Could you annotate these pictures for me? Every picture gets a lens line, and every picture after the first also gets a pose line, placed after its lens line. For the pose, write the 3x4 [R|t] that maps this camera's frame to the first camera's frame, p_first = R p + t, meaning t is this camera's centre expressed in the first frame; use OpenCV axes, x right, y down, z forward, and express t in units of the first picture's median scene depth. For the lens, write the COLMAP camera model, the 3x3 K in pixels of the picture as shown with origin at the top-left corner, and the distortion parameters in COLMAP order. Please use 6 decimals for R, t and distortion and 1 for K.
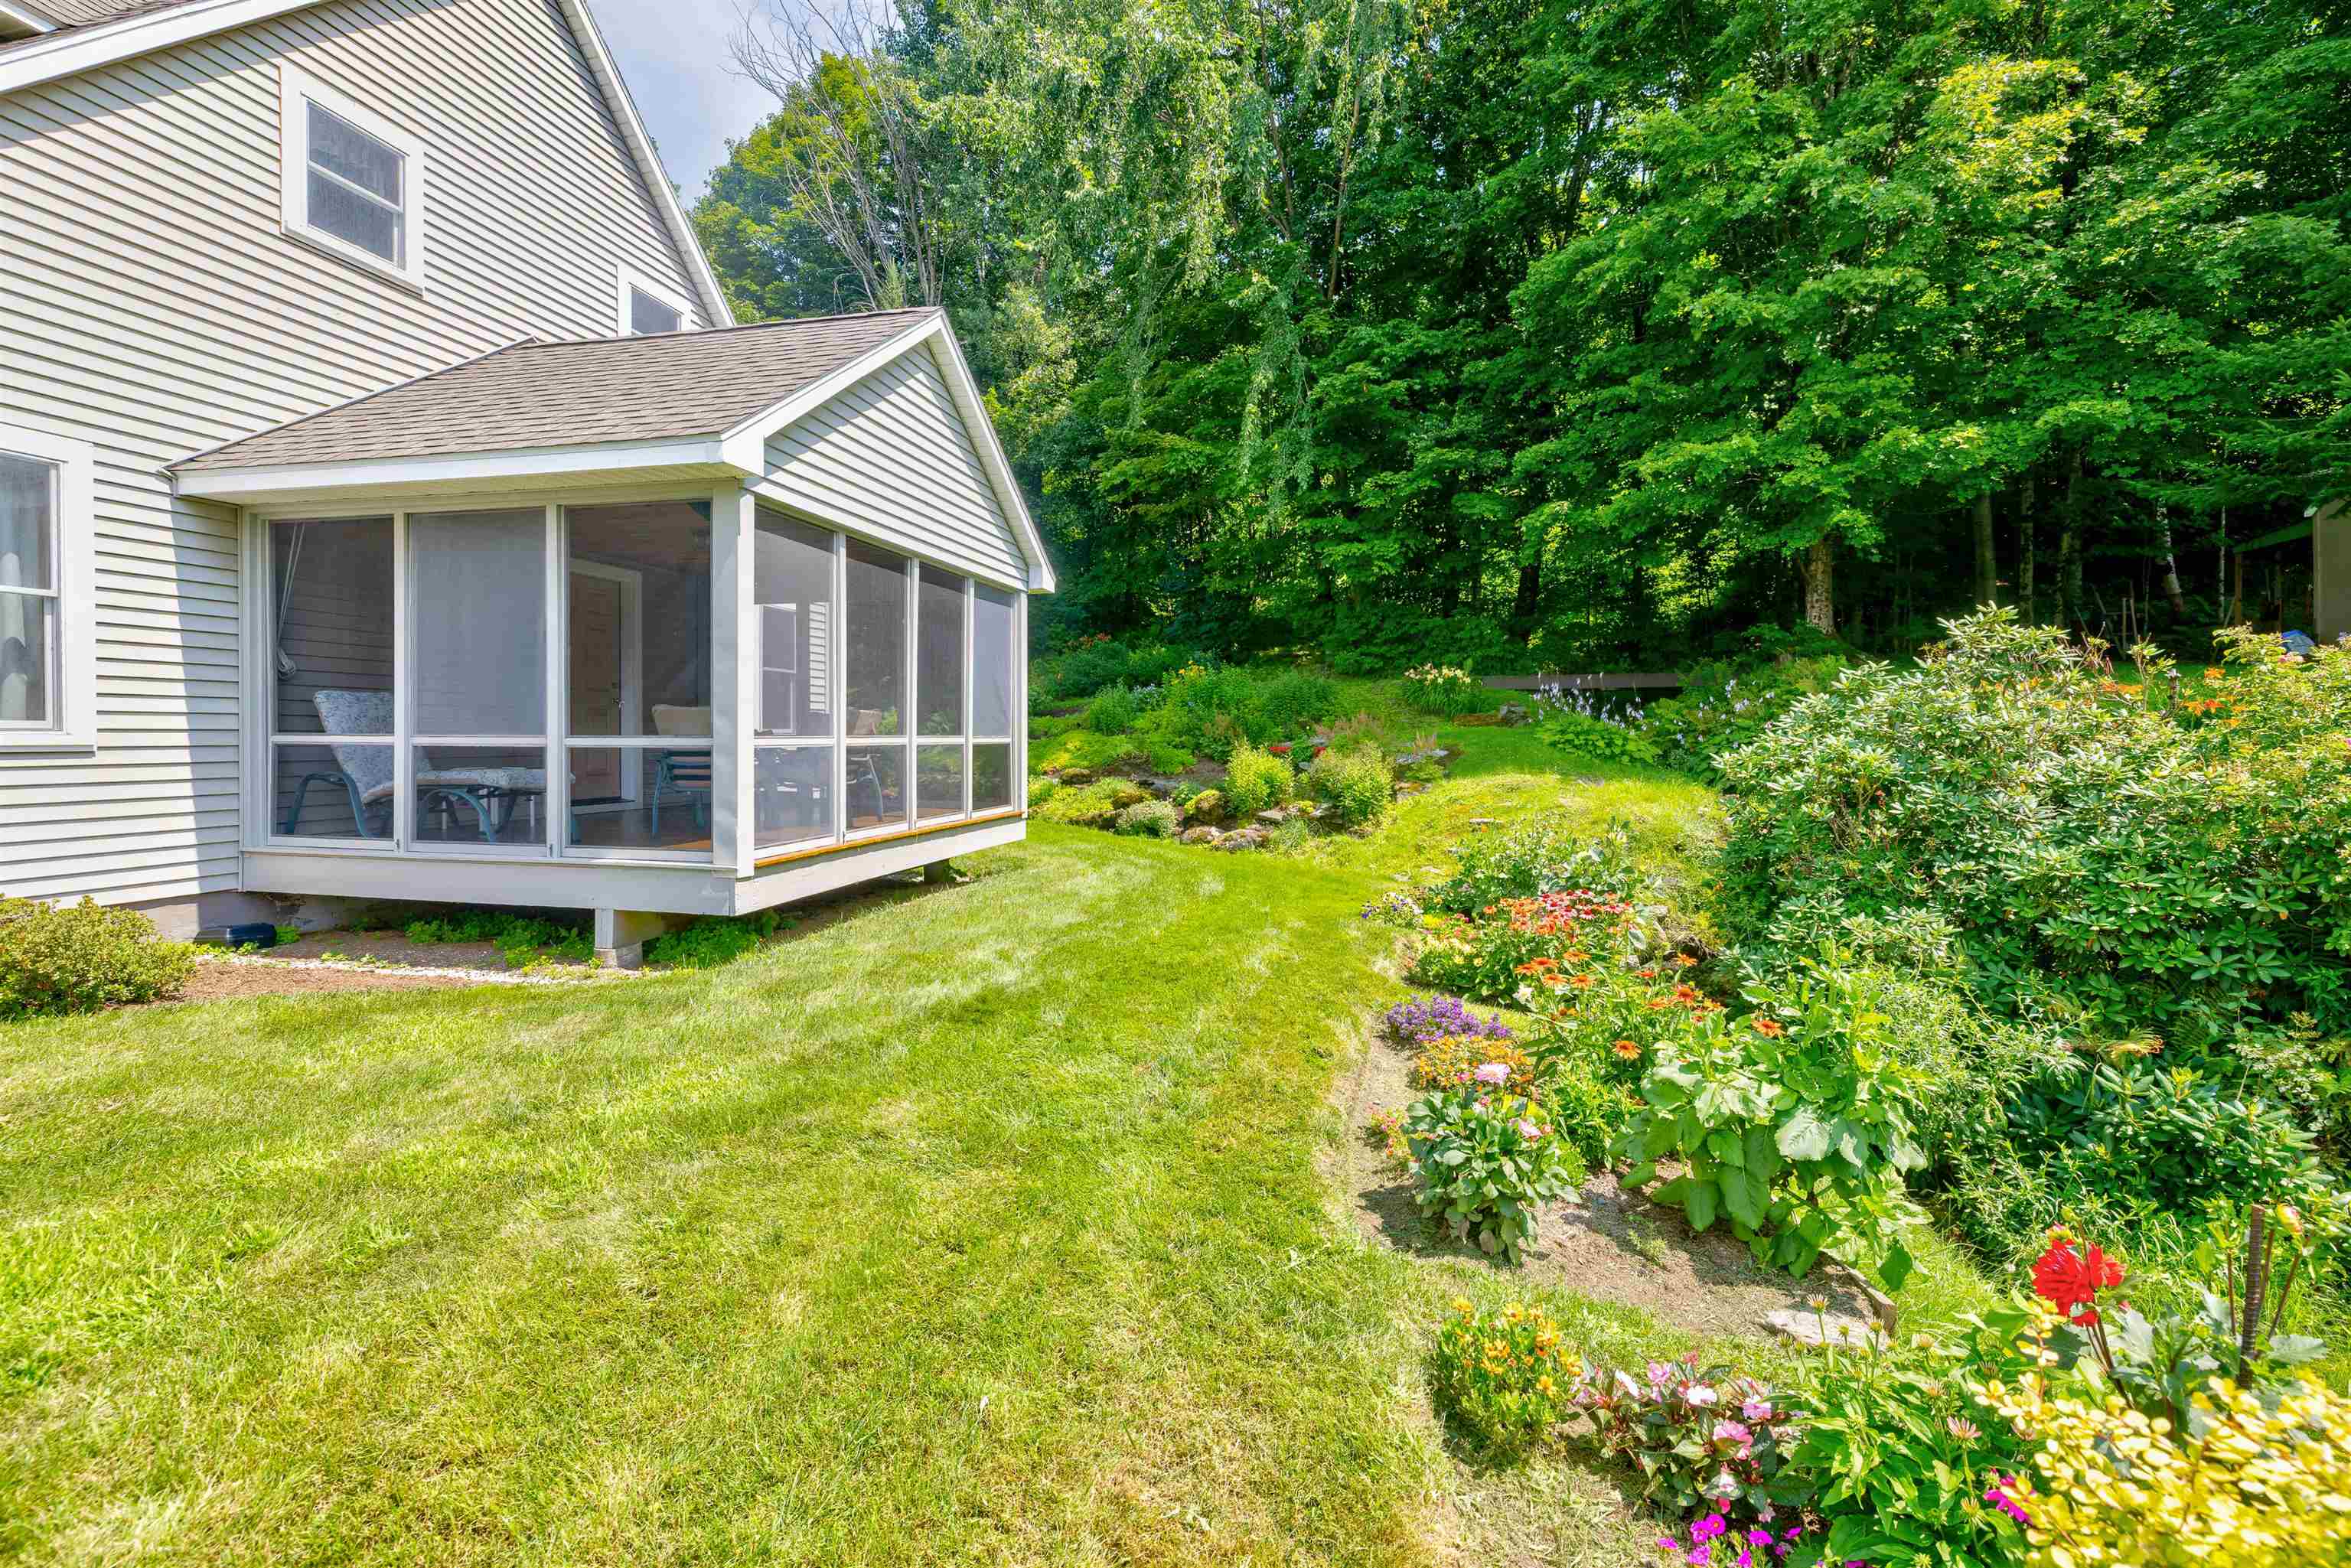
lens RADIAL K [[1019.8, 0, 1179.4], [0, 1019.8, 769.6], [0, 0, 1]] dist [-0.000898, -0.000091]
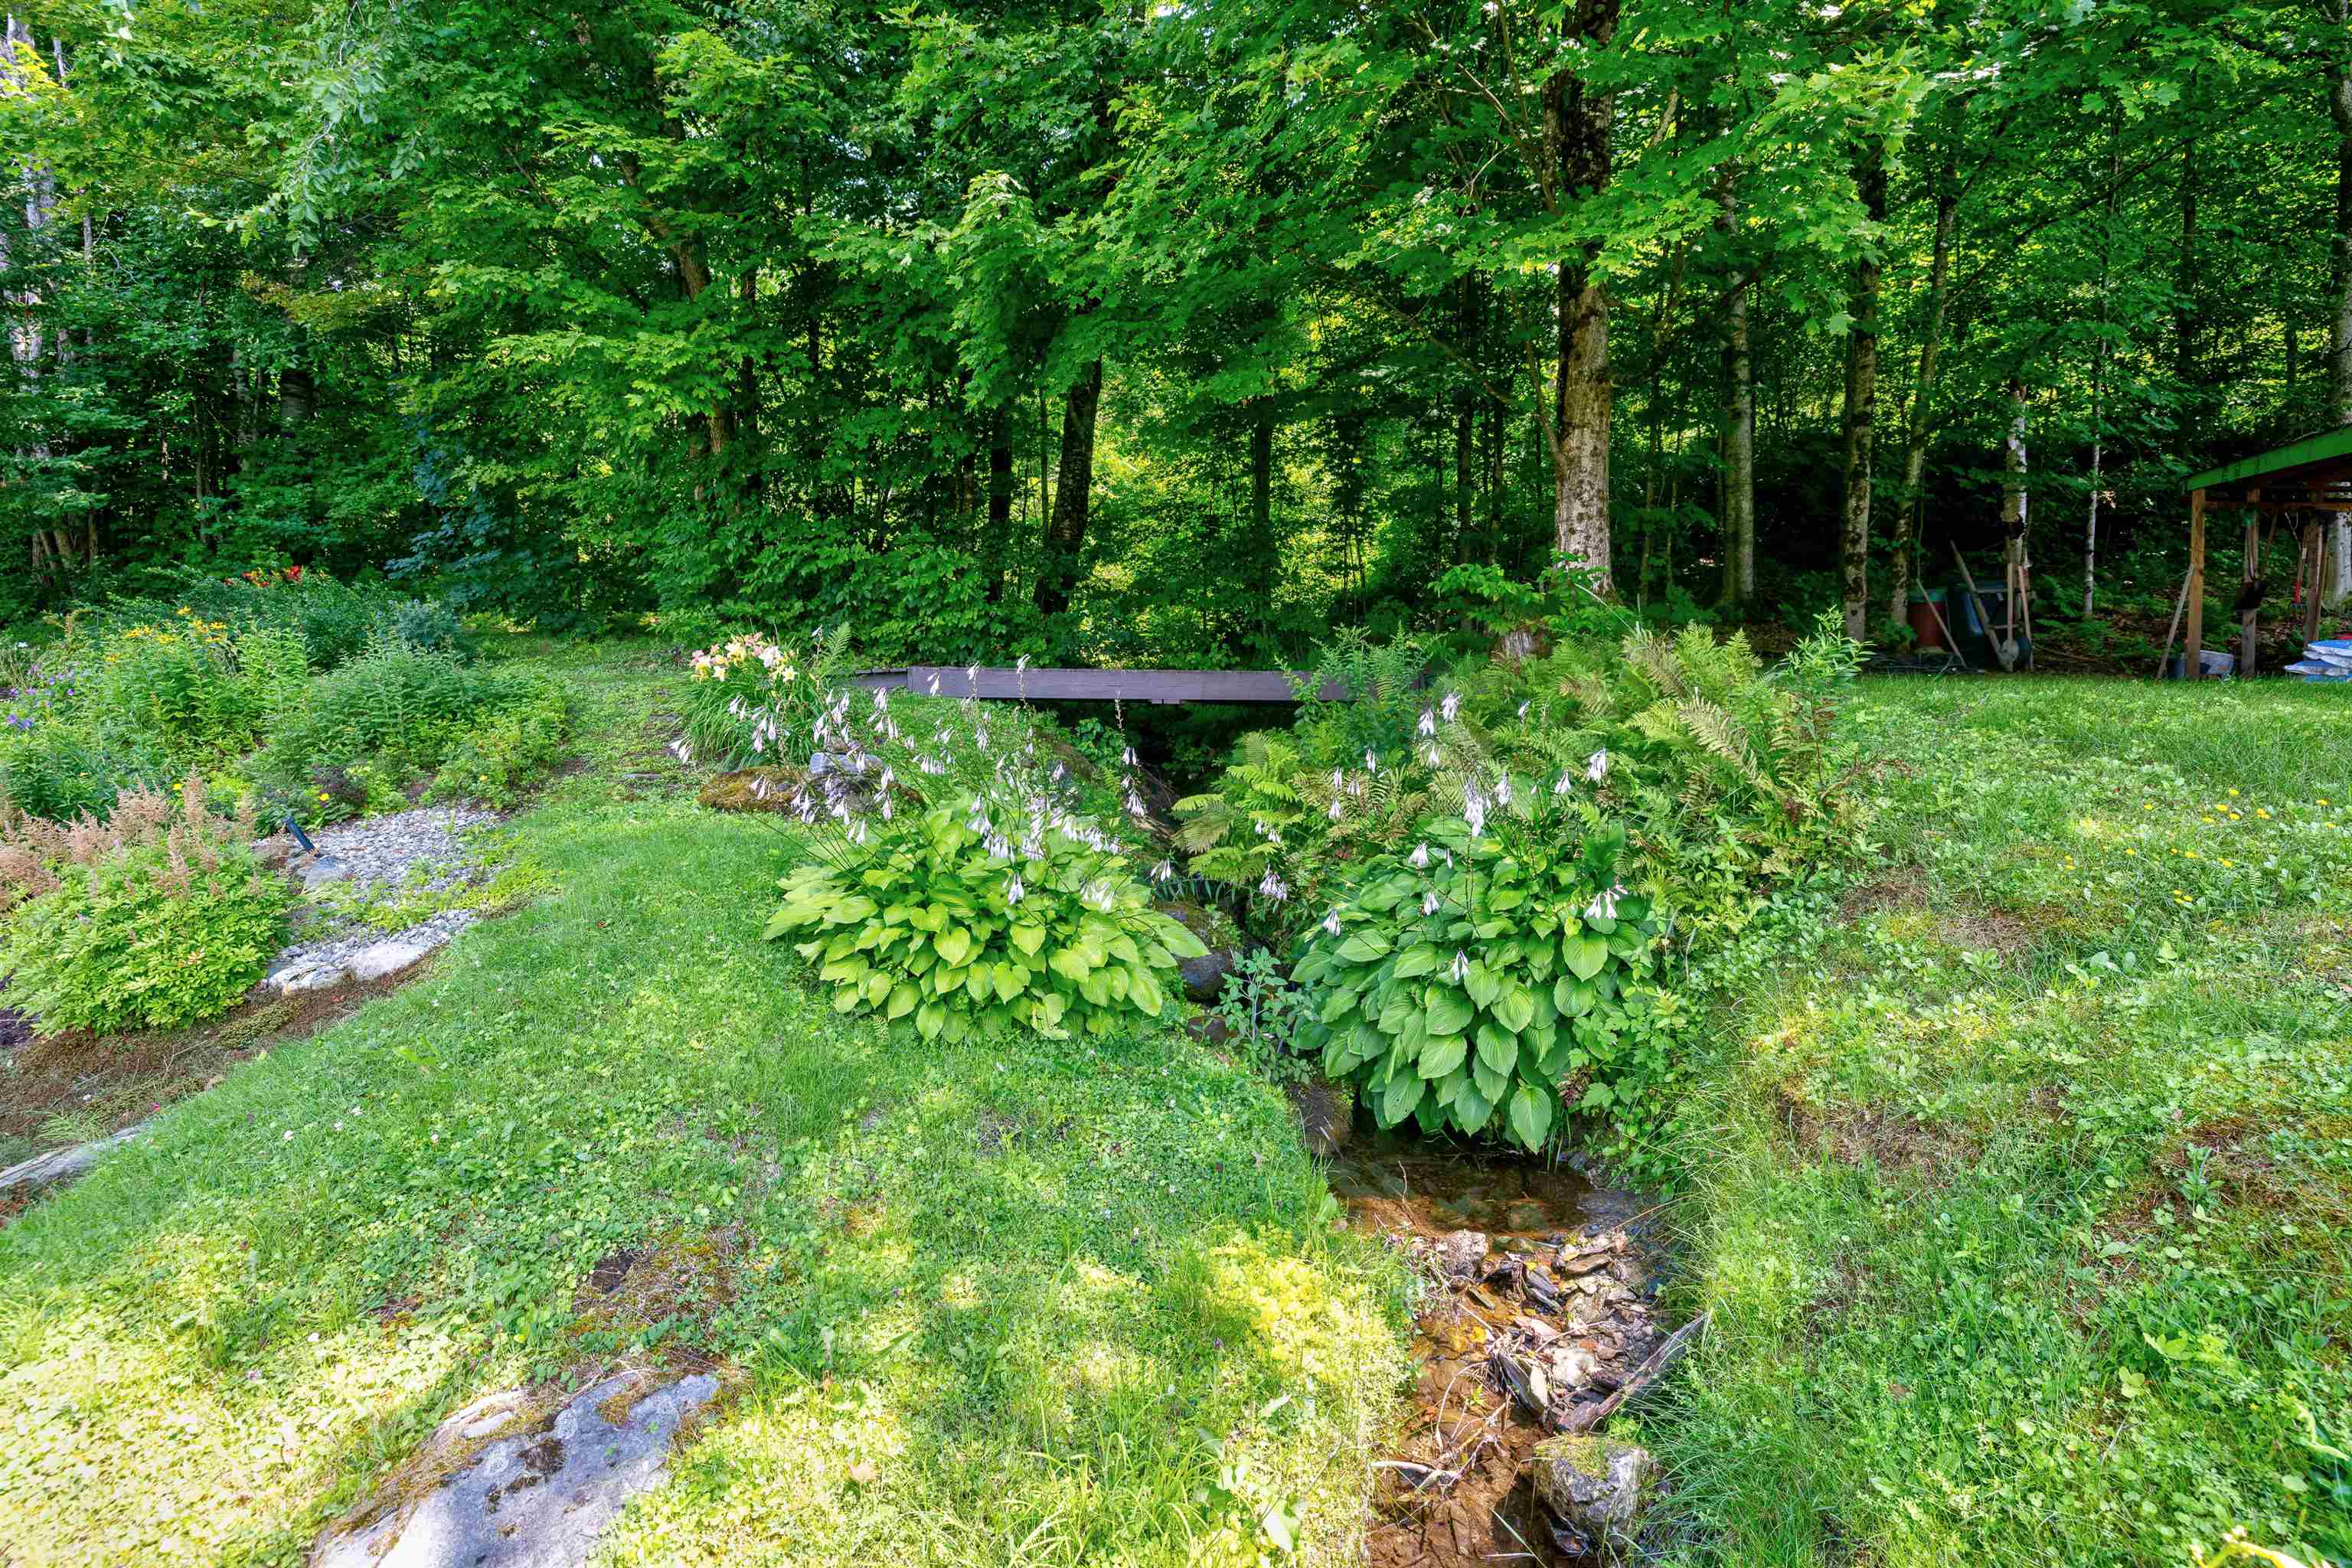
lens RADIAL K [[1024.9, 0, 1170.8], [0, 1024.9, 746.7], [0, 0, 1]] dist [0.000682, -0.000050]
pose [[0.957866, 0.006241, 0.287147, 0.352571], [-0.001308, 0.999848, -0.017368, -0.061715], [-0.287212, 0.016261, 0.957729, 0.676533]]
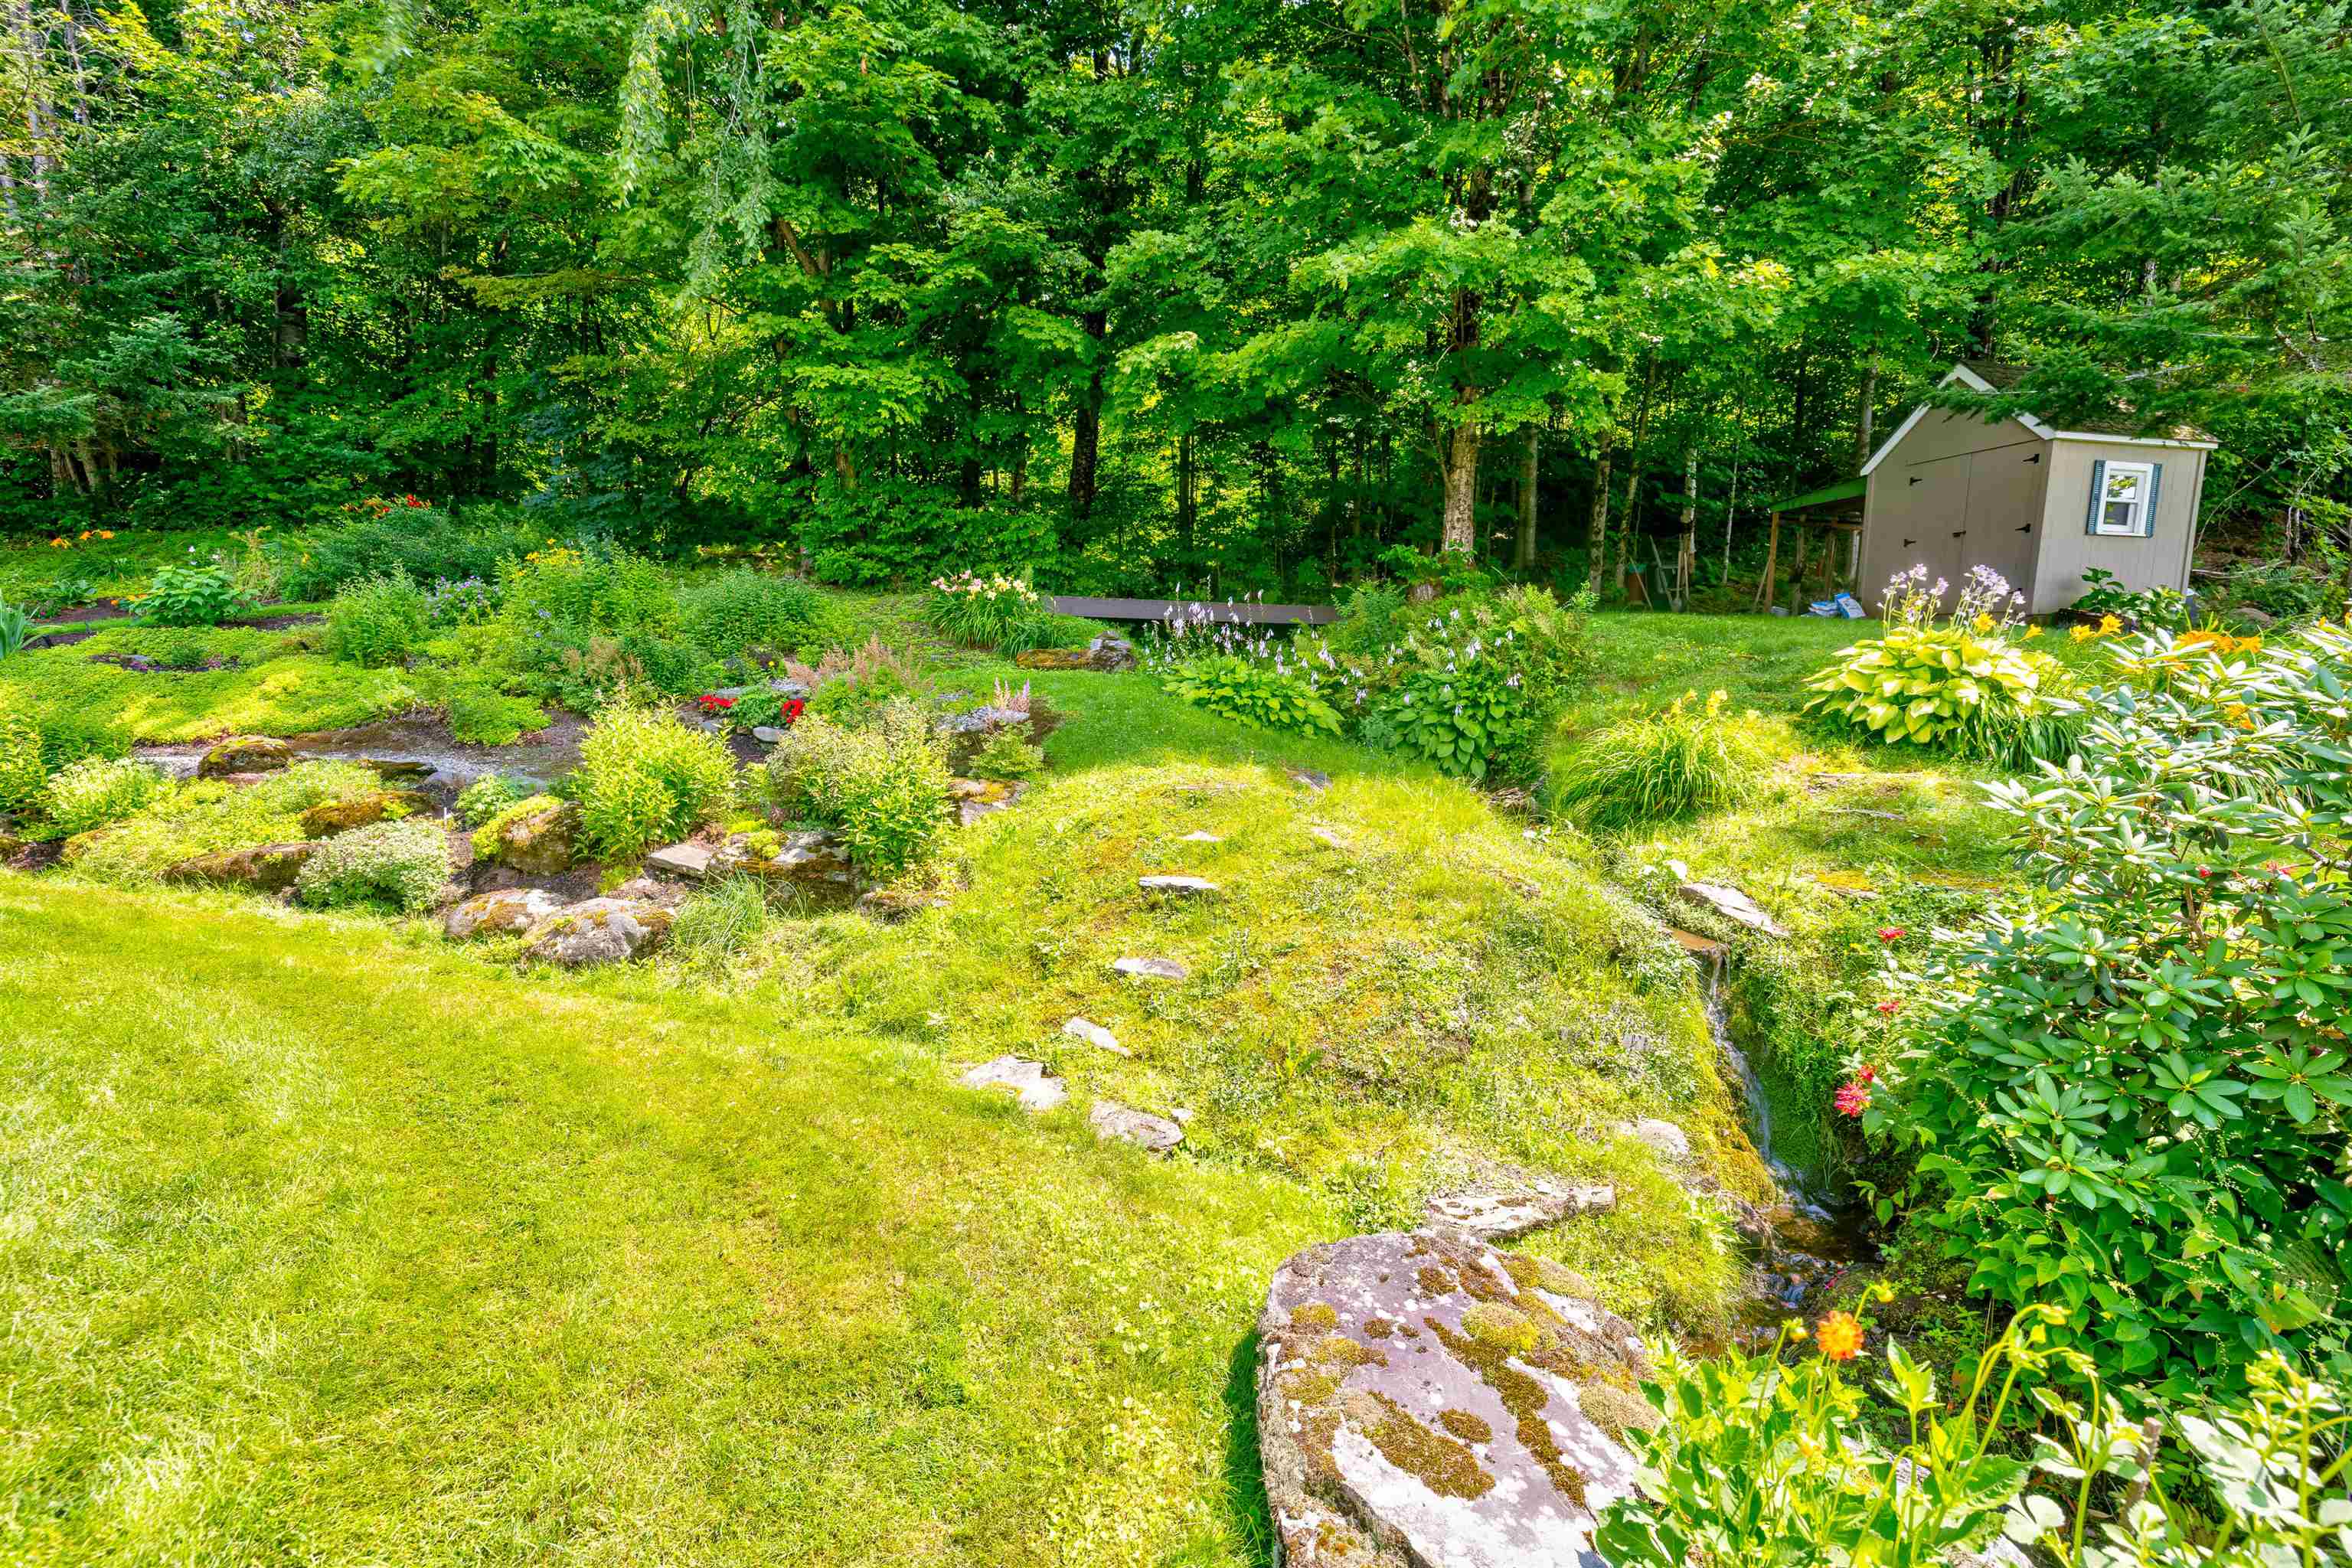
lens RADIAL K [[1020.2, 0, 1179.9], [0, 1020.2, 769.6], [0, 0, 1]] dist [-0.000898, -0.000091]
pose [[0.879234, -0.022881, 0.475841, 0.060861], [-0.006959, 0.998122, 0.060853, -0.020724], [-0.476340, -0.056815, 0.877424, 0.433550]]
